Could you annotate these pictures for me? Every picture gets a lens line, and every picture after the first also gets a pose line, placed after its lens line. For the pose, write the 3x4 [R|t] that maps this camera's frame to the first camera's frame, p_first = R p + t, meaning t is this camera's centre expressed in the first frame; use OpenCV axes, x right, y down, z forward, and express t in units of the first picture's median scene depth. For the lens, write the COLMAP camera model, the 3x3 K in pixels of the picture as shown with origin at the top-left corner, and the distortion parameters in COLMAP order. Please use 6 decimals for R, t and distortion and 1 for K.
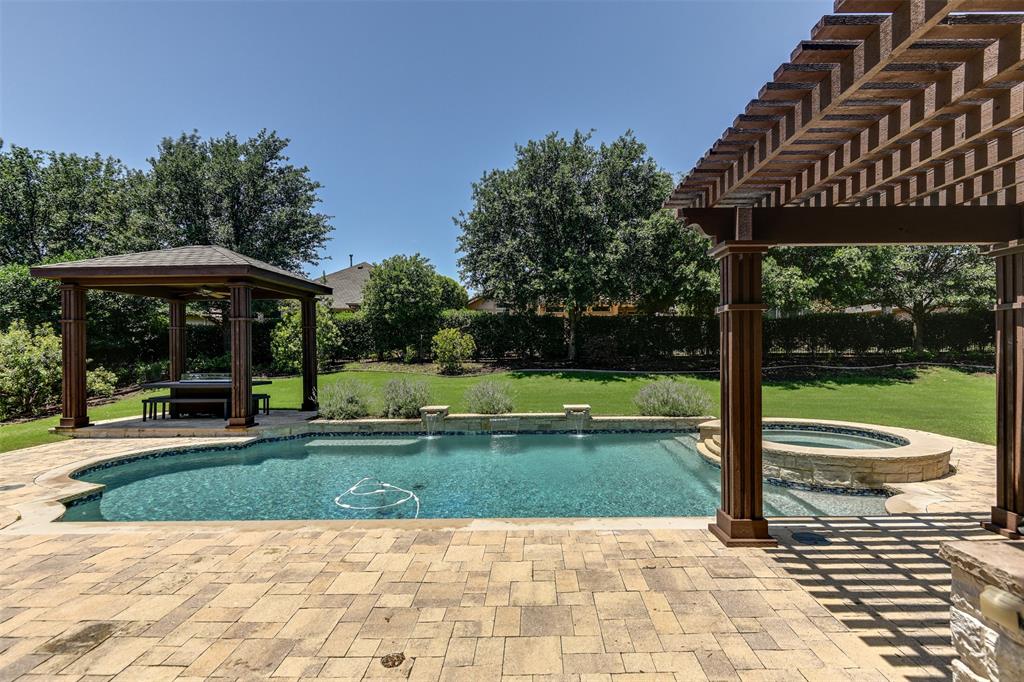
lens RADIAL K [[477.3, 0, 527.7], [0, 477.3, 343.9], [0, 0, 1]] dist [-0.001710, -0.000145]
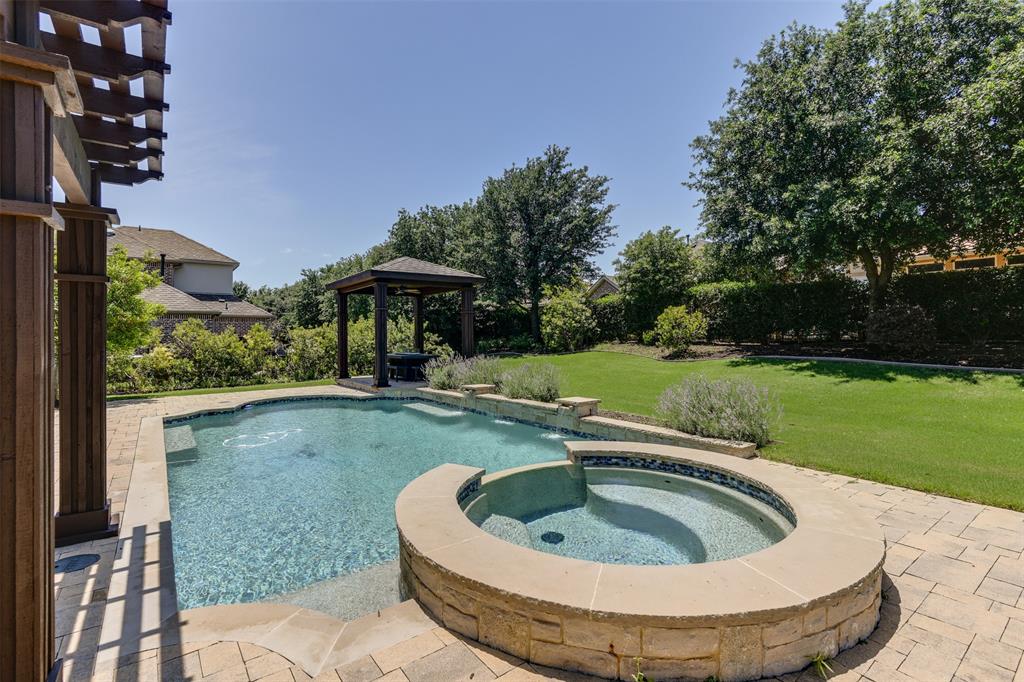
lens RADIAL K [[467.5, 0, 512.5], [0, 467.5, 327.0], [0, 0, 1]] dist [-0.001947, -0.000186]
pose [[0.607592, -0.012220, -0.794155, 0.346855], [0.013131, 0.999900, -0.005340, 0.006551], [0.794141, -0.007183, 0.607691, 0.235136]]
